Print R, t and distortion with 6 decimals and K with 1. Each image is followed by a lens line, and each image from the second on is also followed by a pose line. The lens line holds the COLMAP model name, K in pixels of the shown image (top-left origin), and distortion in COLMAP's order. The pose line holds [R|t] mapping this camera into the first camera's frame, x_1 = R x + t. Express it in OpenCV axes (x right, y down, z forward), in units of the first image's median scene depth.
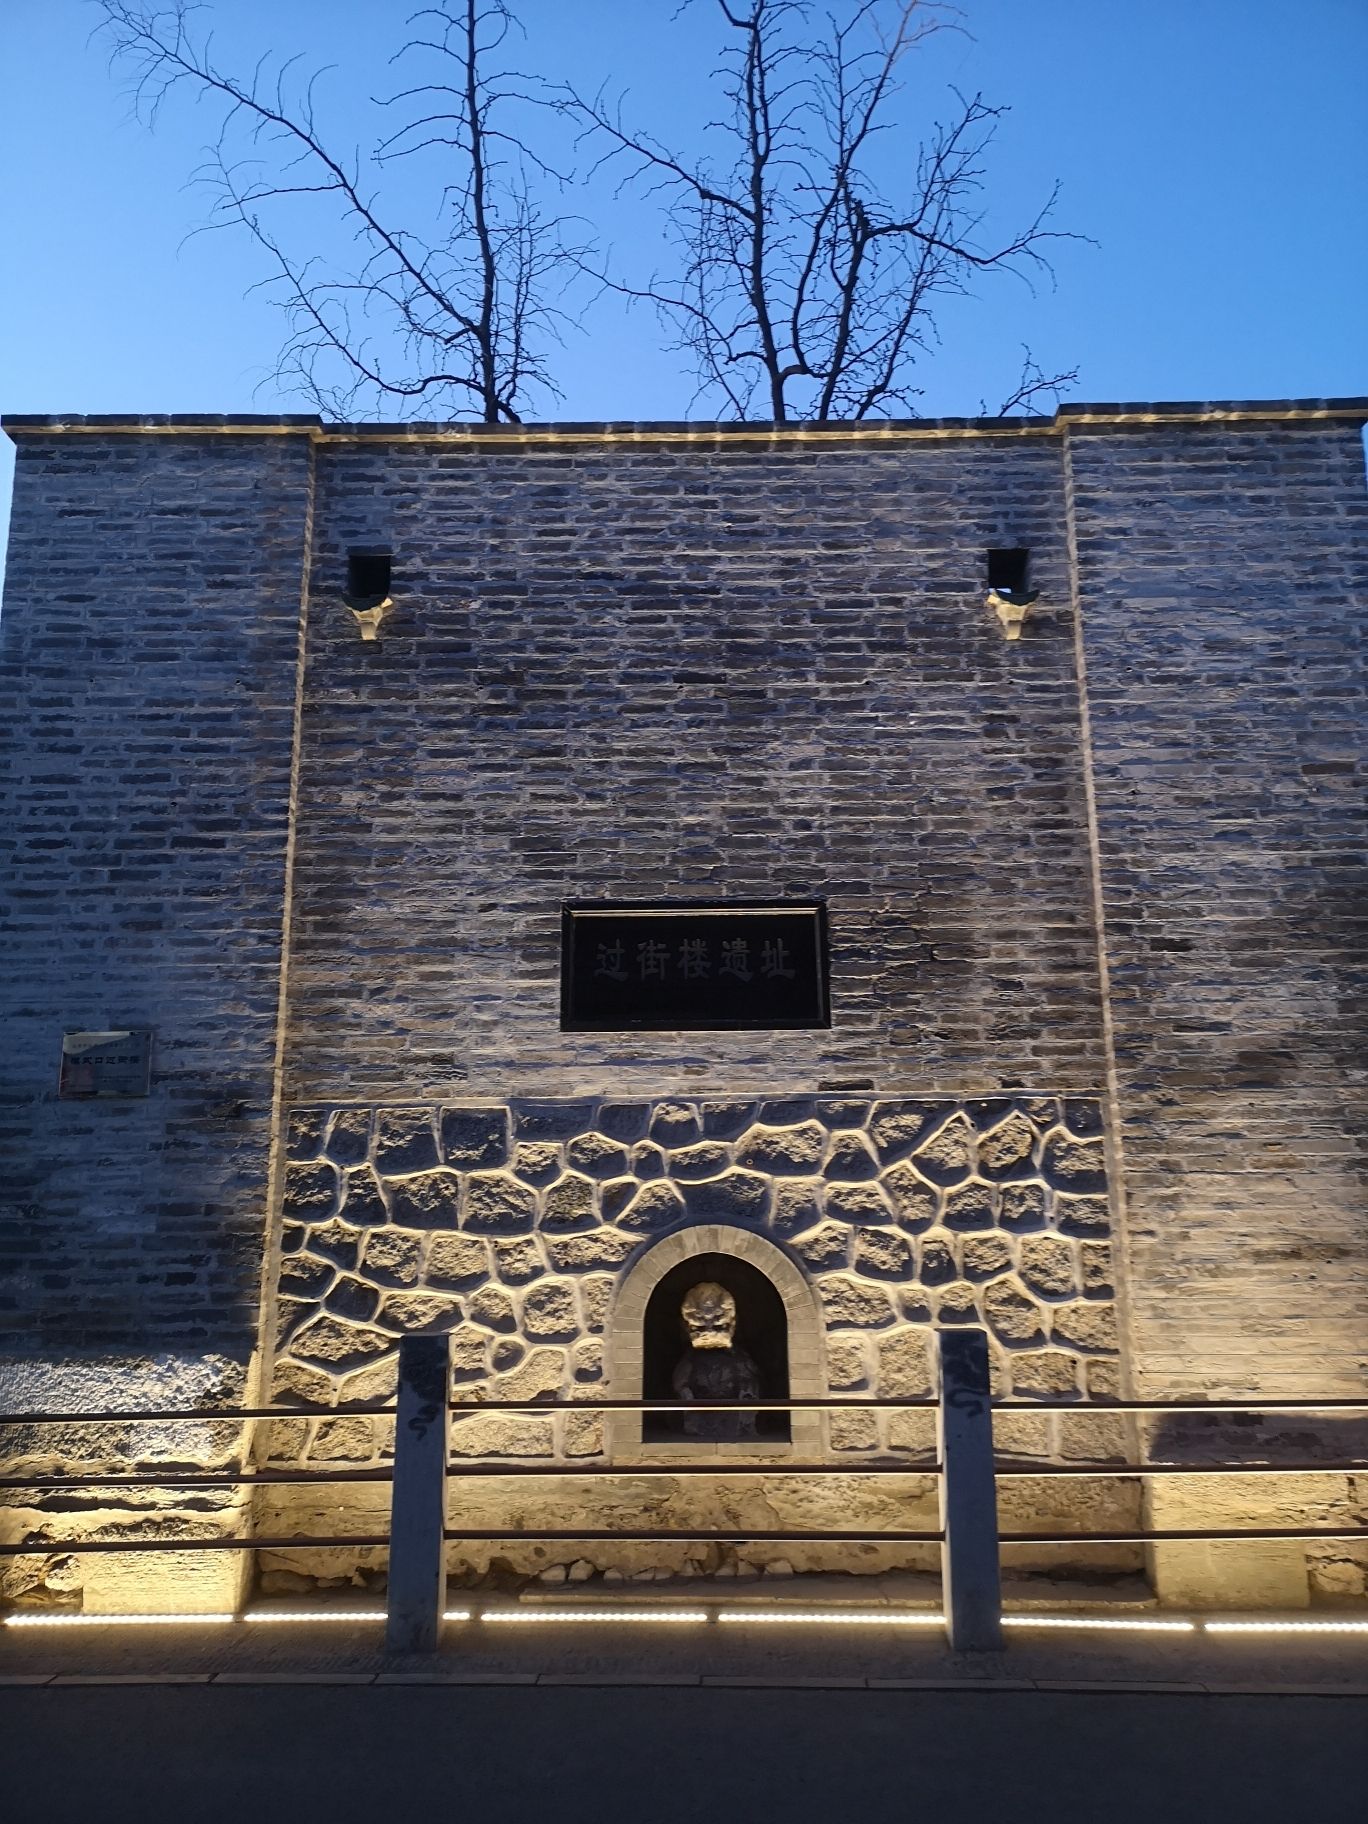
lens RADIAL K [[1401.6, 0, 684.0], [0, 1401.6, 912.0], [0, 0, 1]] dist [0.069601, -0.001188]
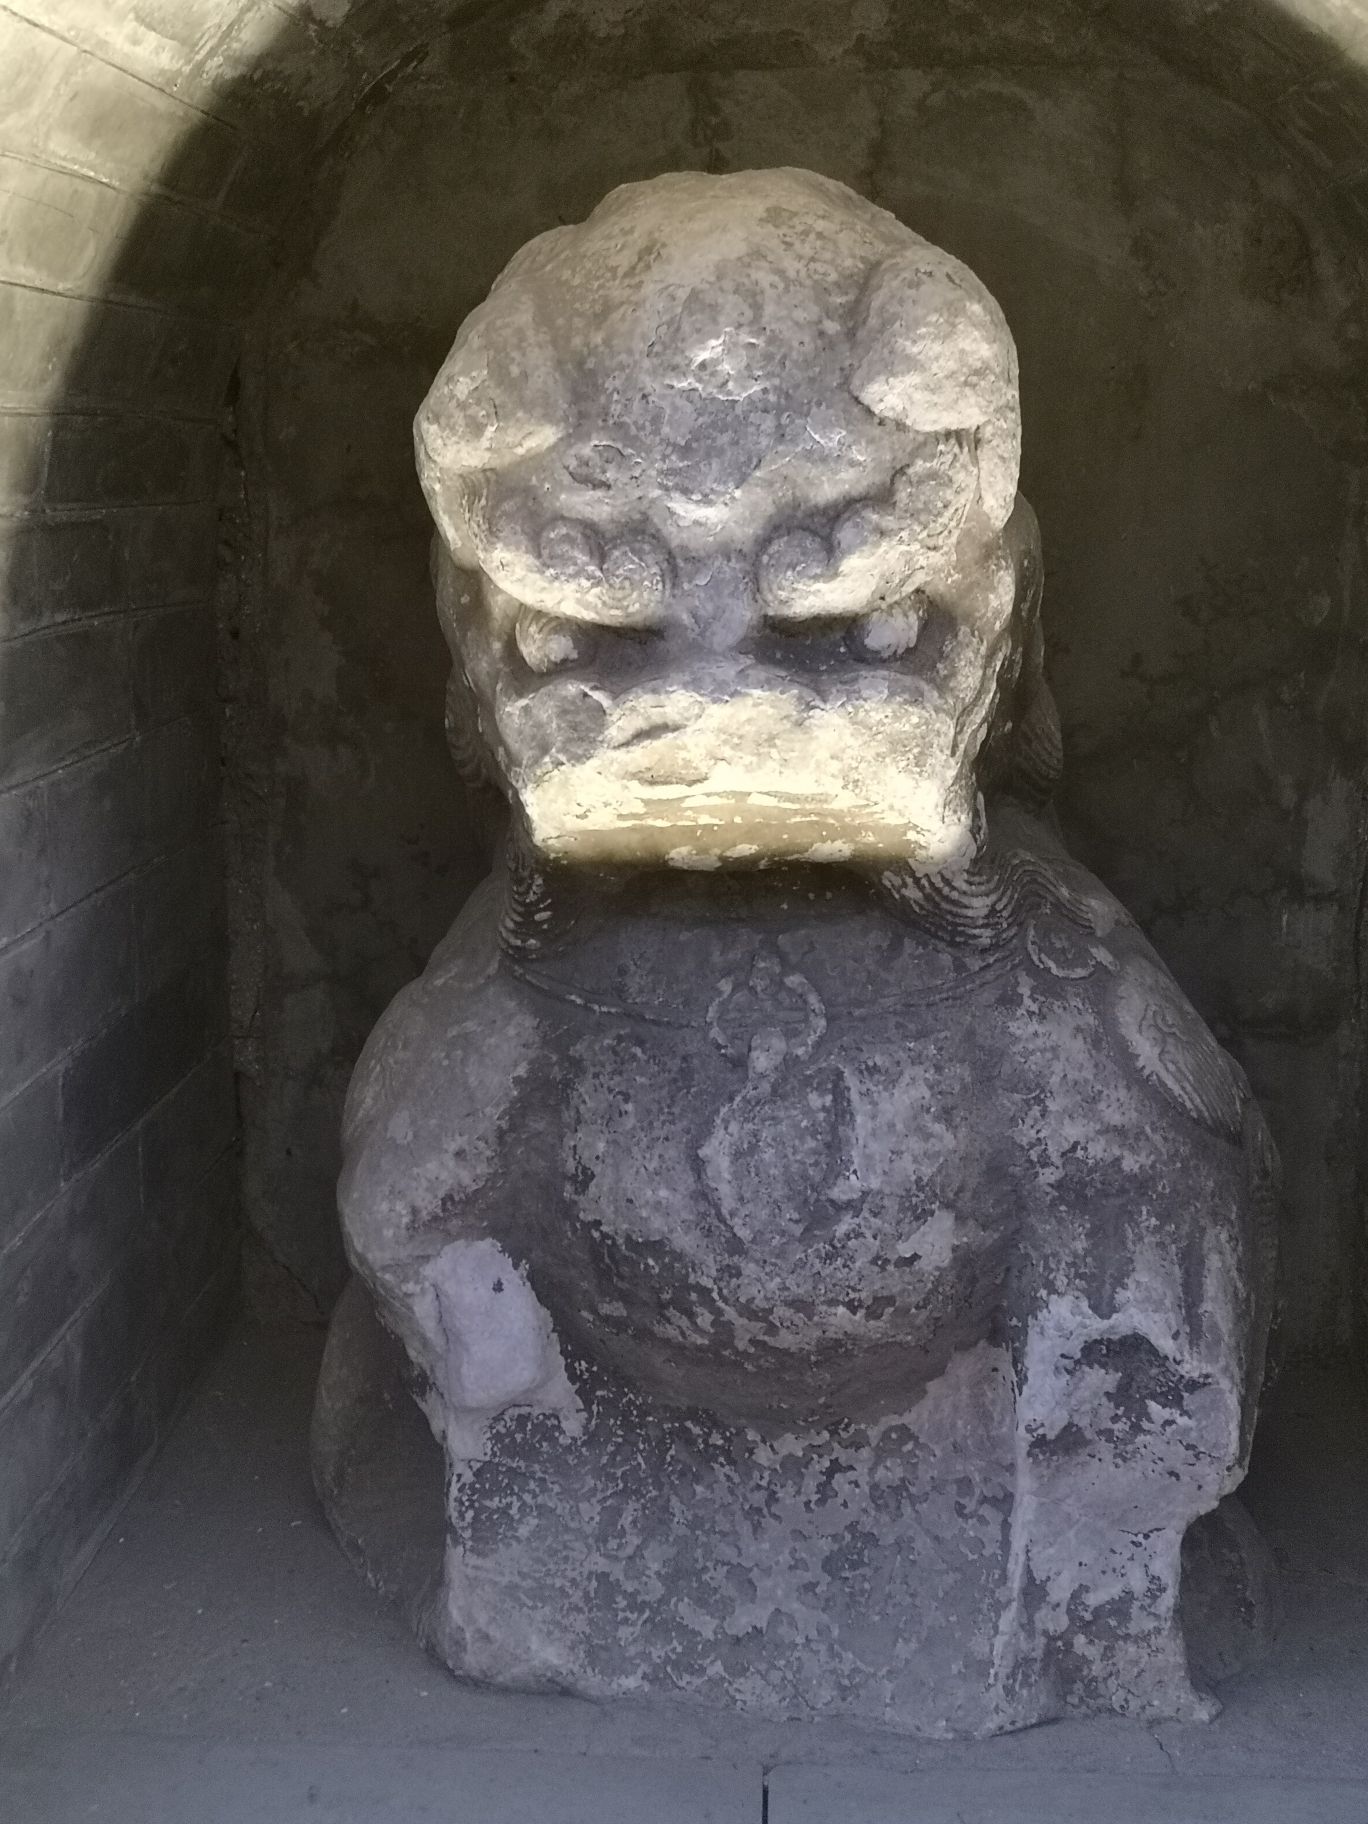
lens RADIAL K [[2333.4, 0, 684.0], [0, 2333.4, 912.0], [0, 0, 1]] dist [0.187118, -0.655688]
pose [[0.998732, 0.023164, -0.044708, 0.022461], [-0.004054, 0.922013, 0.387138, 0.252152], [0.050188, -0.386465, 0.920937, 0.853549]]
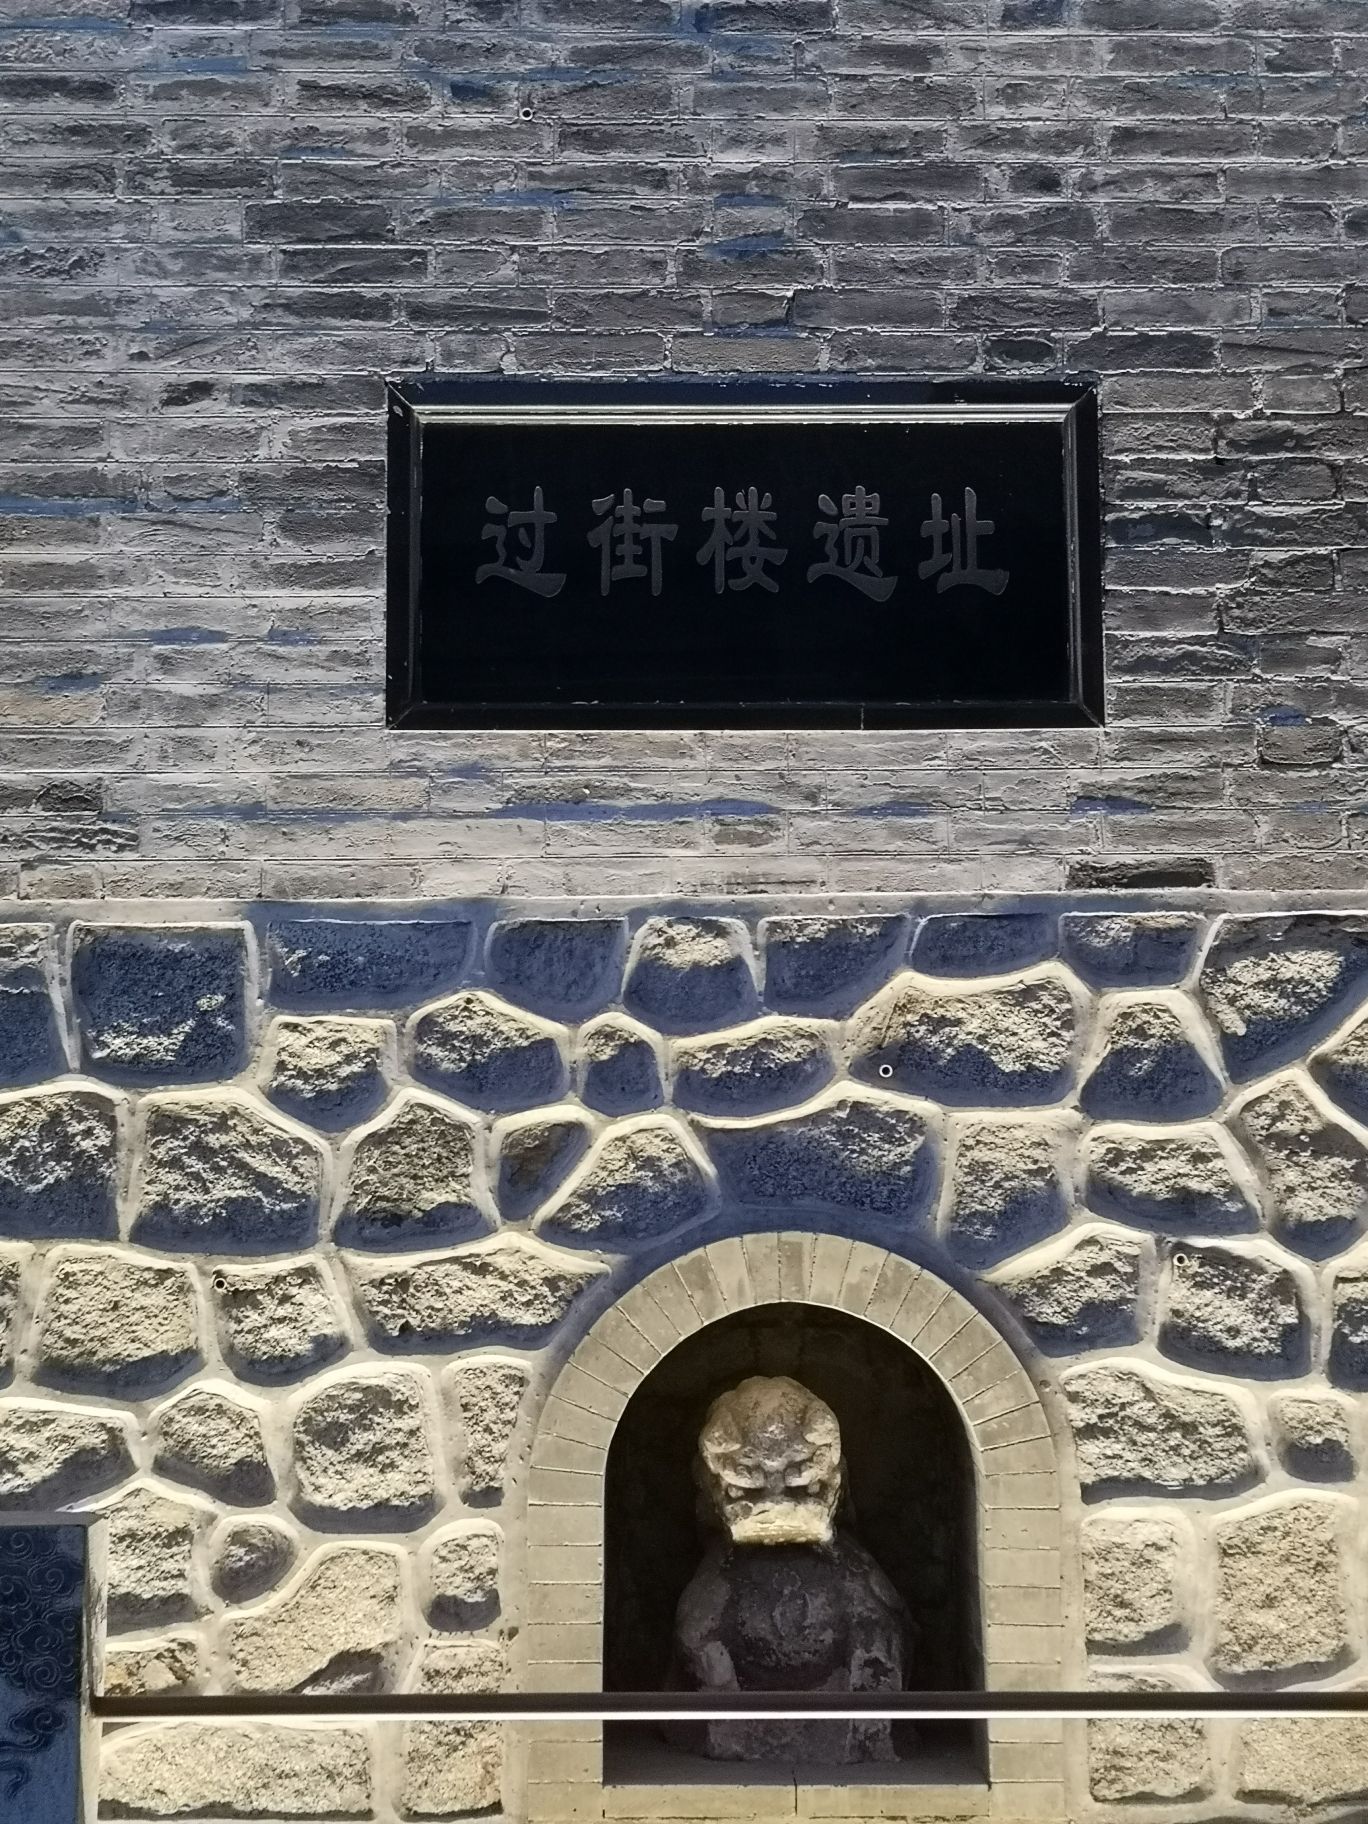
lens RADIAL K [[3009.1, 0, 684.0], [0, 3009.1, 912.0], [0, 0, 1]] dist [0.143437, -0.231454]
pose [[0.999935, 0.006114, 0.009637, -0.015852], [-0.007174, 0.993437, 0.114155, 0.041728], [-0.008876, -0.114217, 0.993416, 0.191853]]
